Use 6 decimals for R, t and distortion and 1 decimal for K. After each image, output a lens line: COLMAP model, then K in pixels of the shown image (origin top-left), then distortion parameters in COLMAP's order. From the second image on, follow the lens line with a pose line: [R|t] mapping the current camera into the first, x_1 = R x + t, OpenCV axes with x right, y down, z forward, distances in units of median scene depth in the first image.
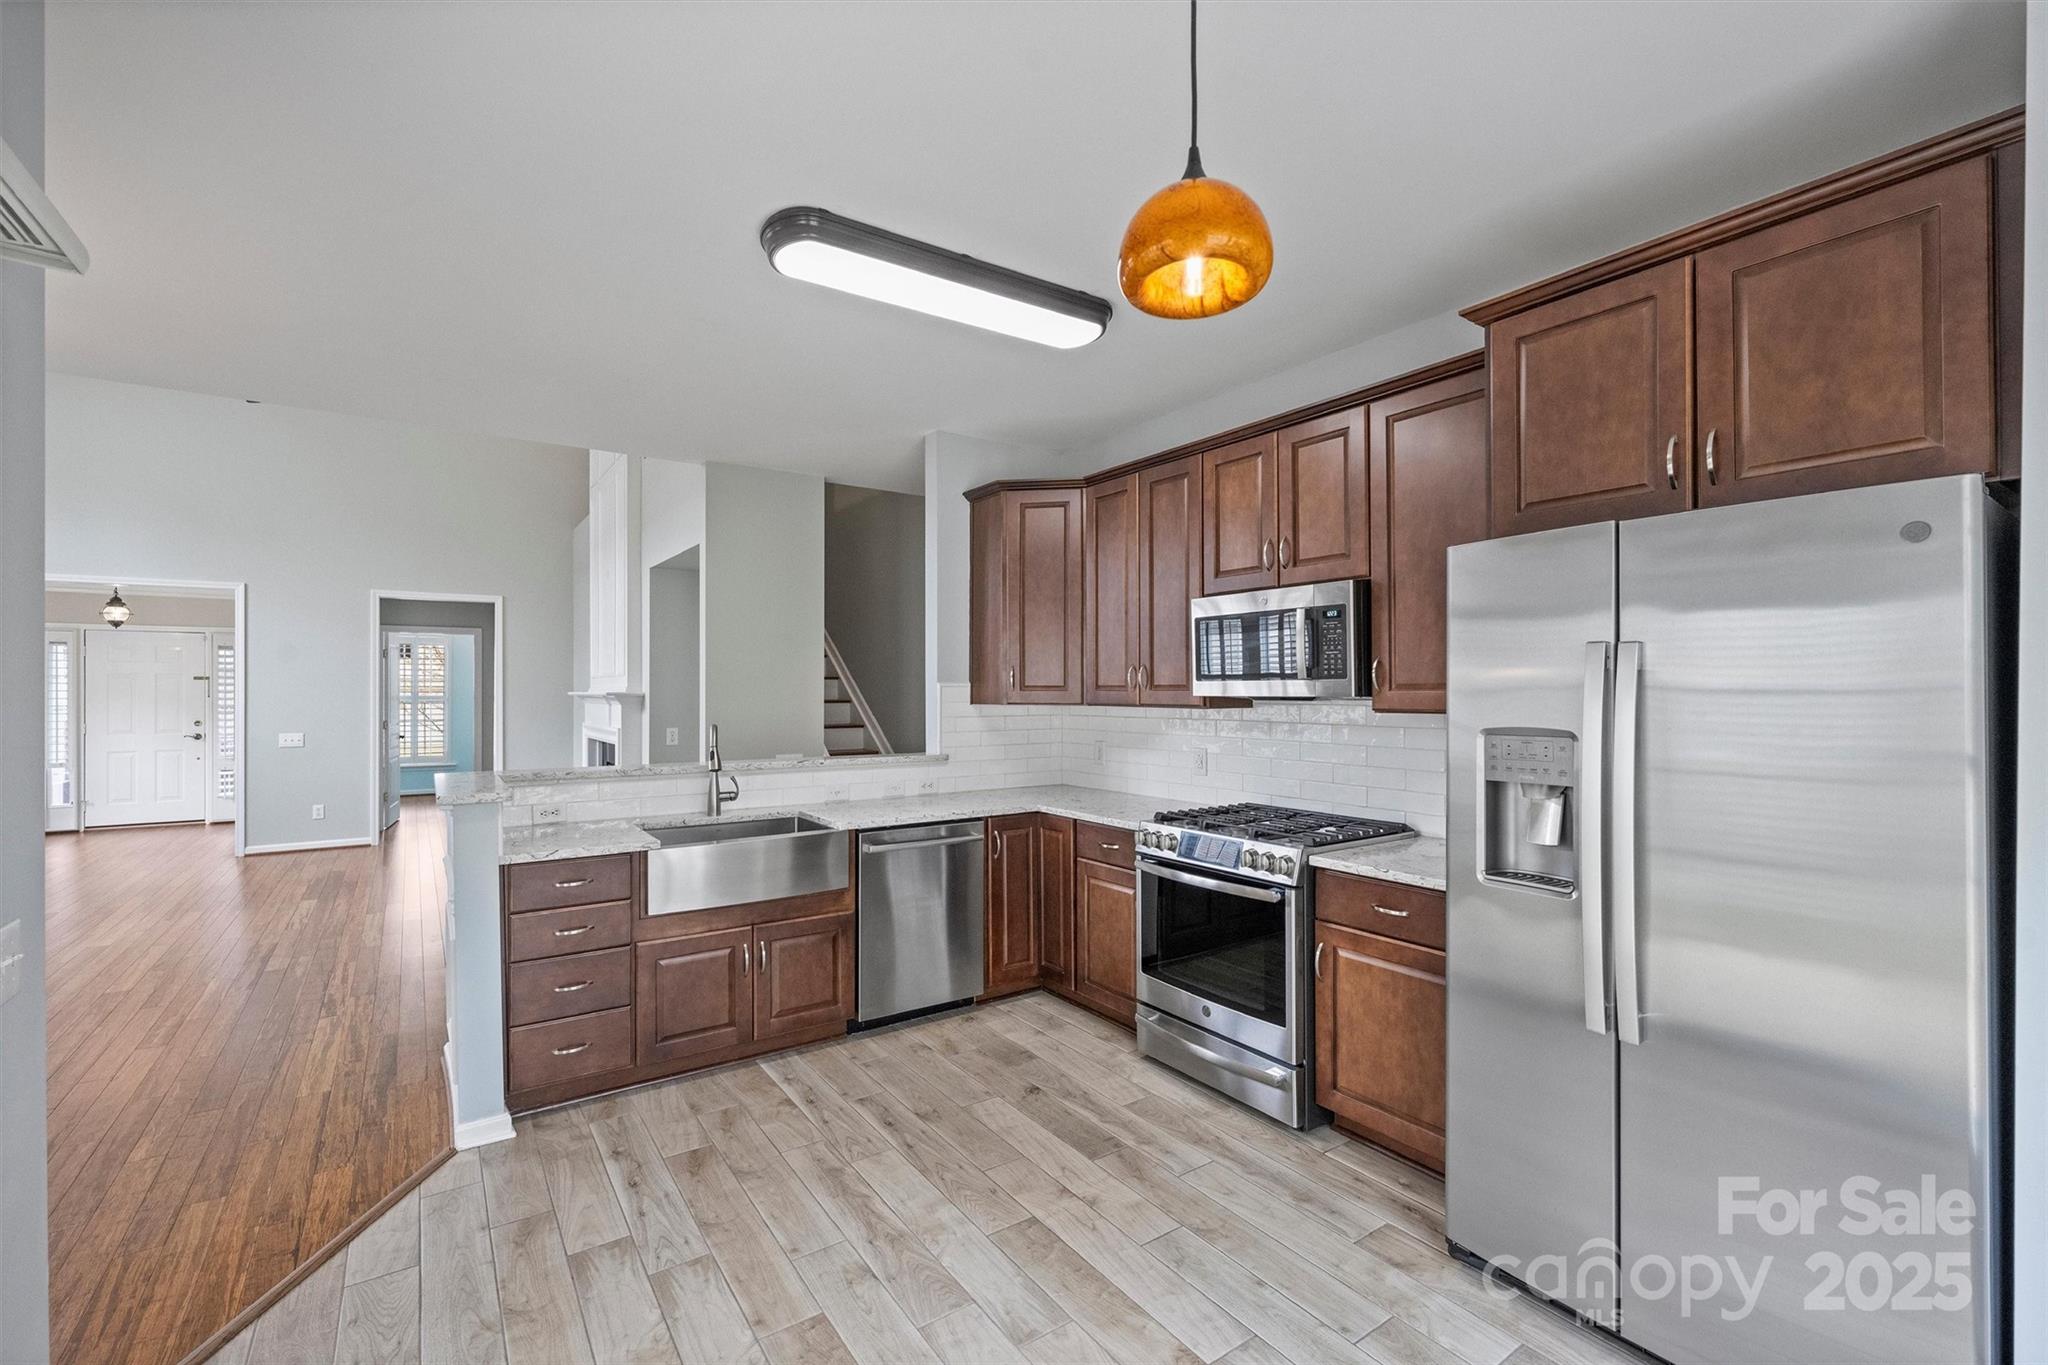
lens RADIAL K [[889.9, 0, 1030.9], [0, 889.9, 692.2], [0, 0, 1]] dist [-0.008742, 0.002529]
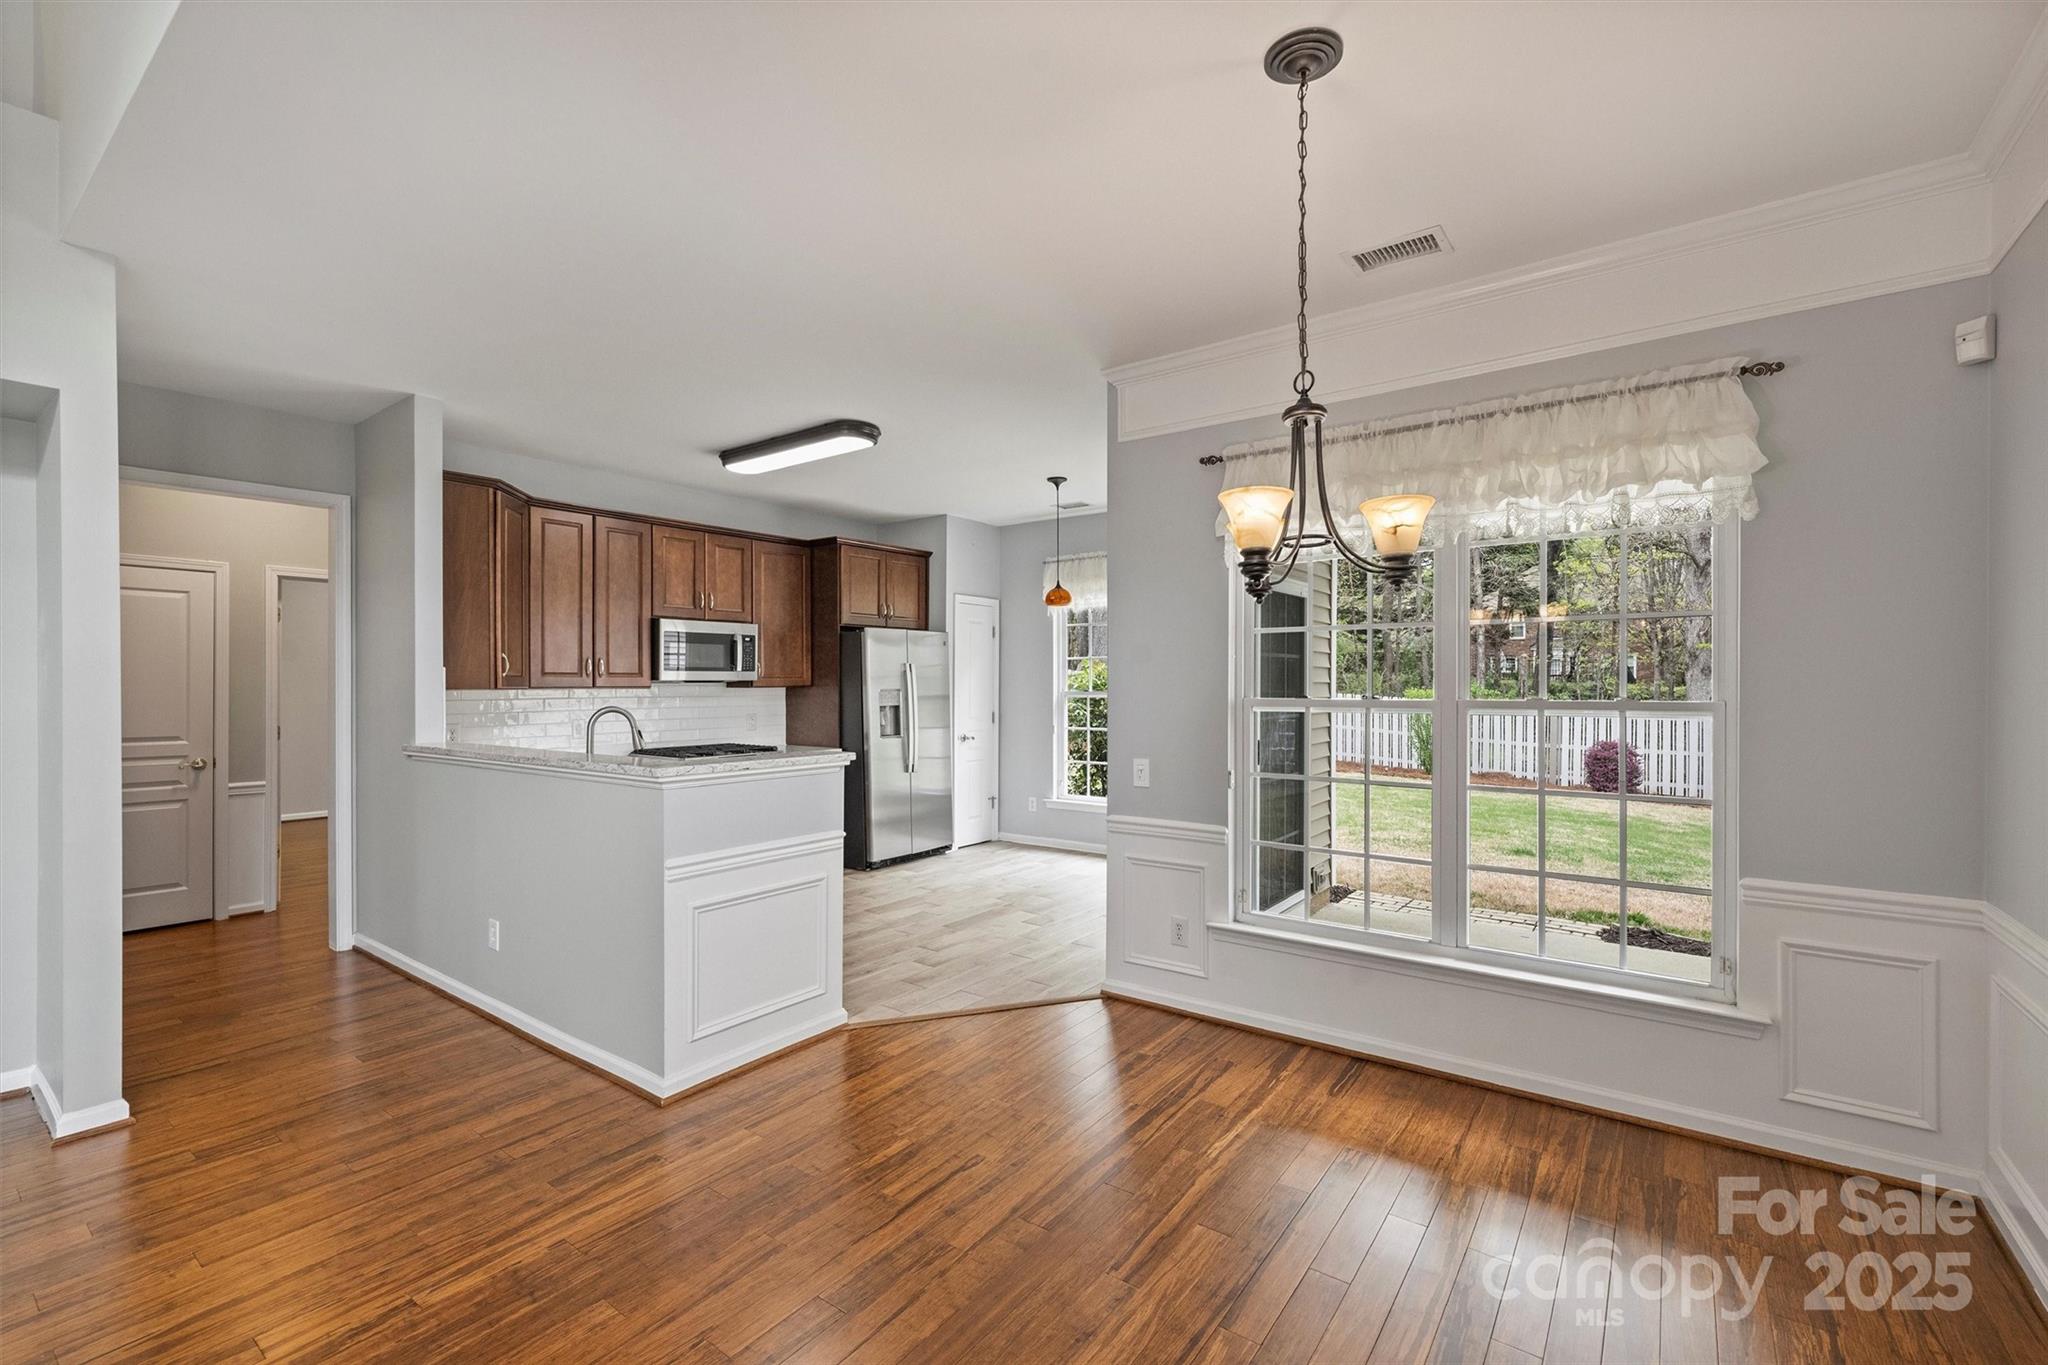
lens RADIAL K [[889.9, 0, 1024.7], [0, 889.9, 688.9], [0, 0, 1]] dist [-0.008742, 0.002529]
pose [[-0.324641, -0.005950, 0.945819, -1.452216], [0.002618, 0.999971, 0.007189, 0.009263], [-0.945834, 0.004810, -0.324616, 0.865076]]
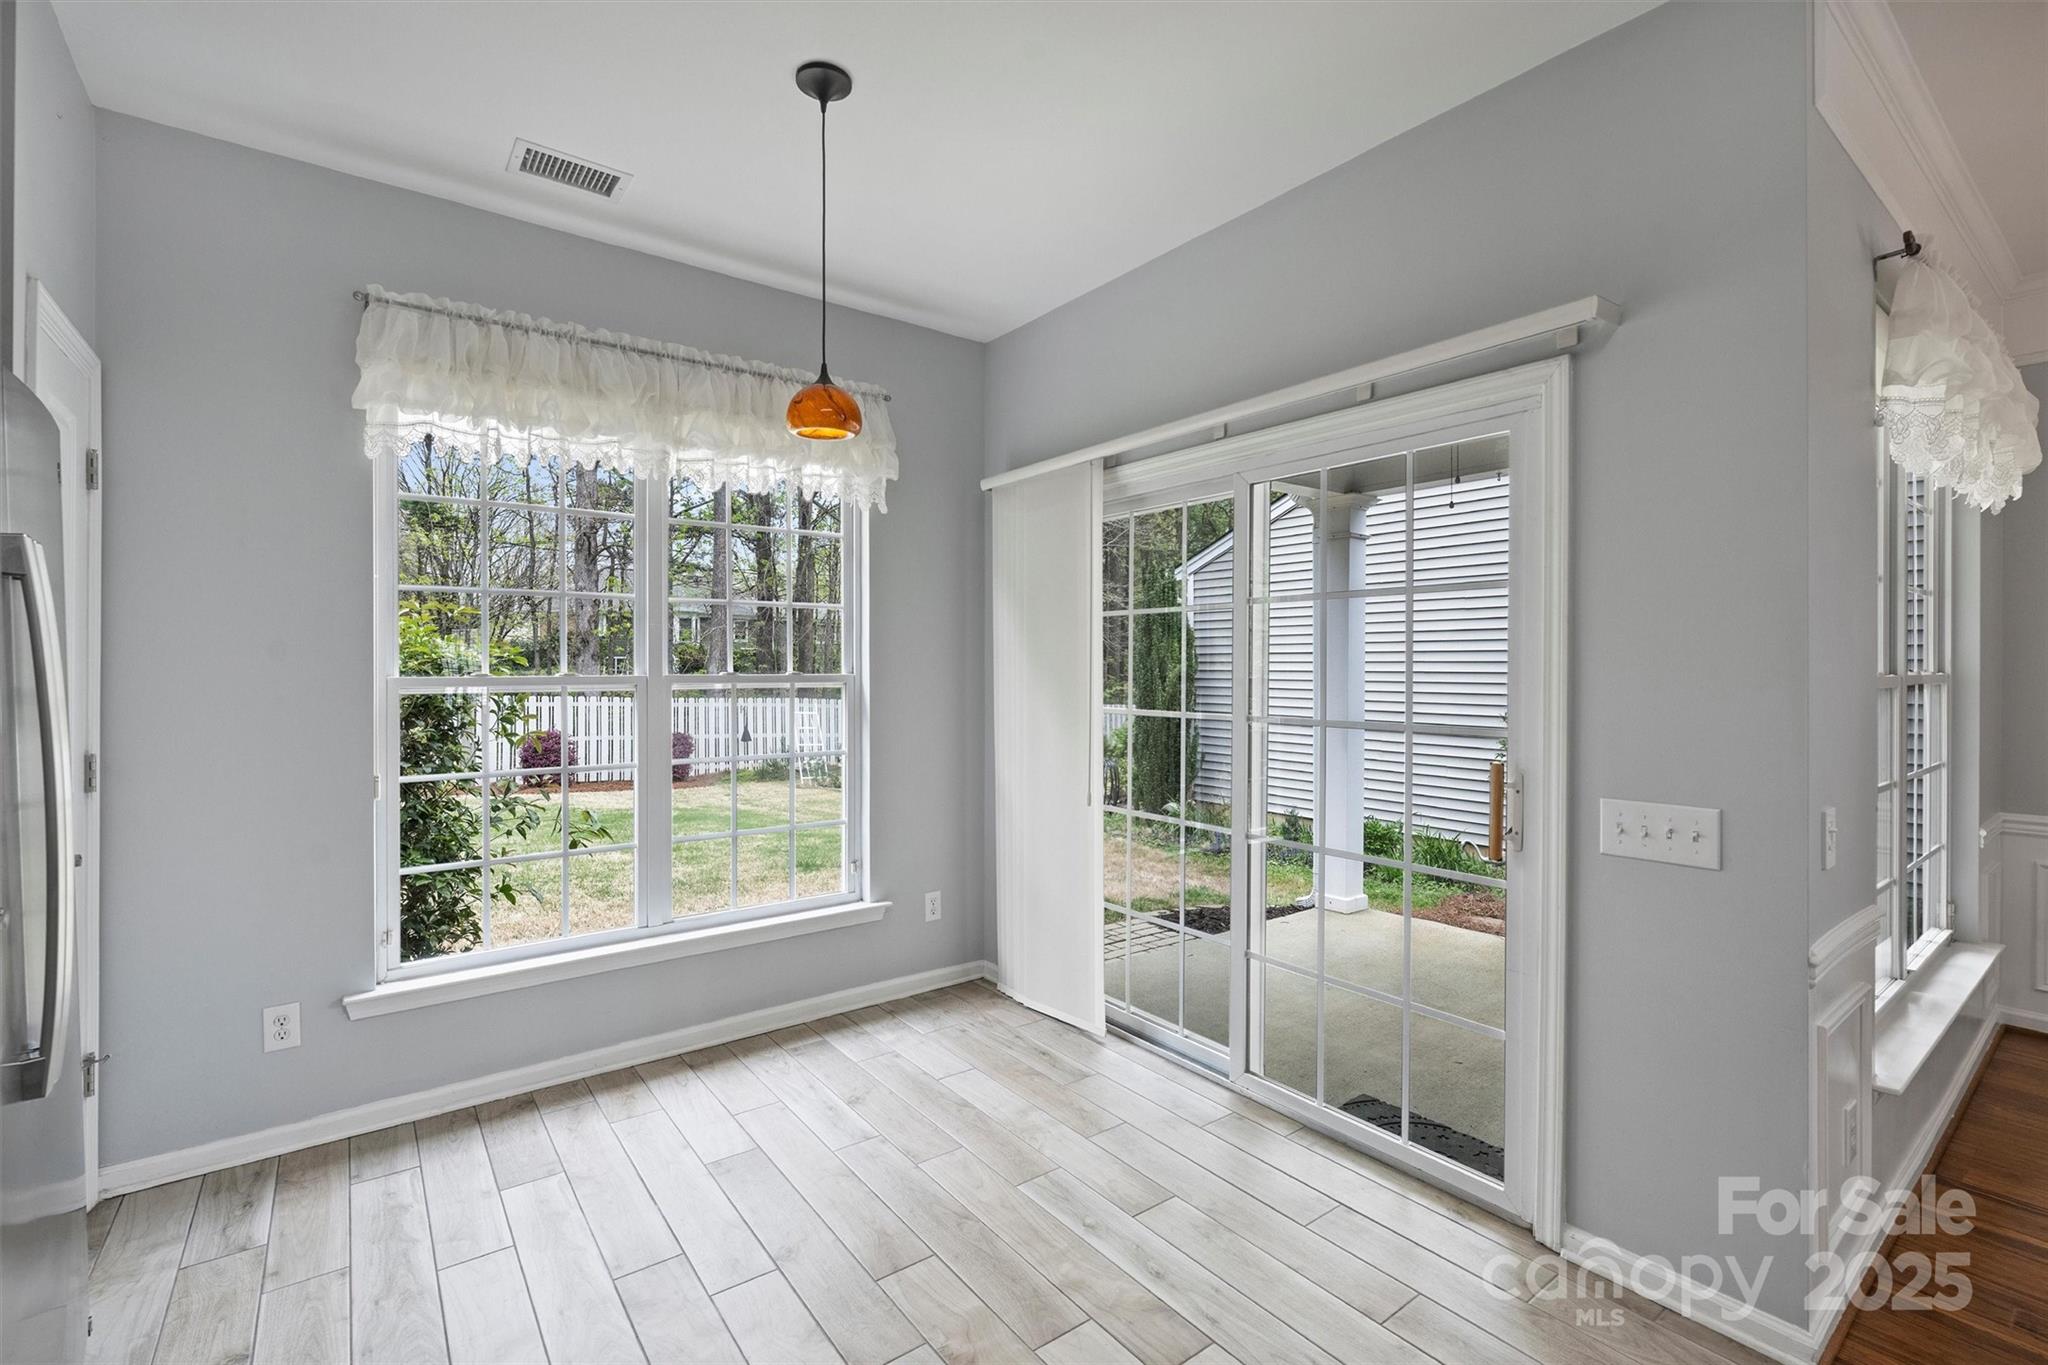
lens RADIAL K [[889.9, 0, 1012.8], [0, 889.9, 673.2], [0, 0, 1]] dist [-0.008742, 0.002529]
pose [[-0.999331, -0.003246, -0.036418, -0.055179], [-0.003413, 0.999984, 0.004516, 0.022626], [0.036402, 0.004637, -0.999326, 0.866204]]
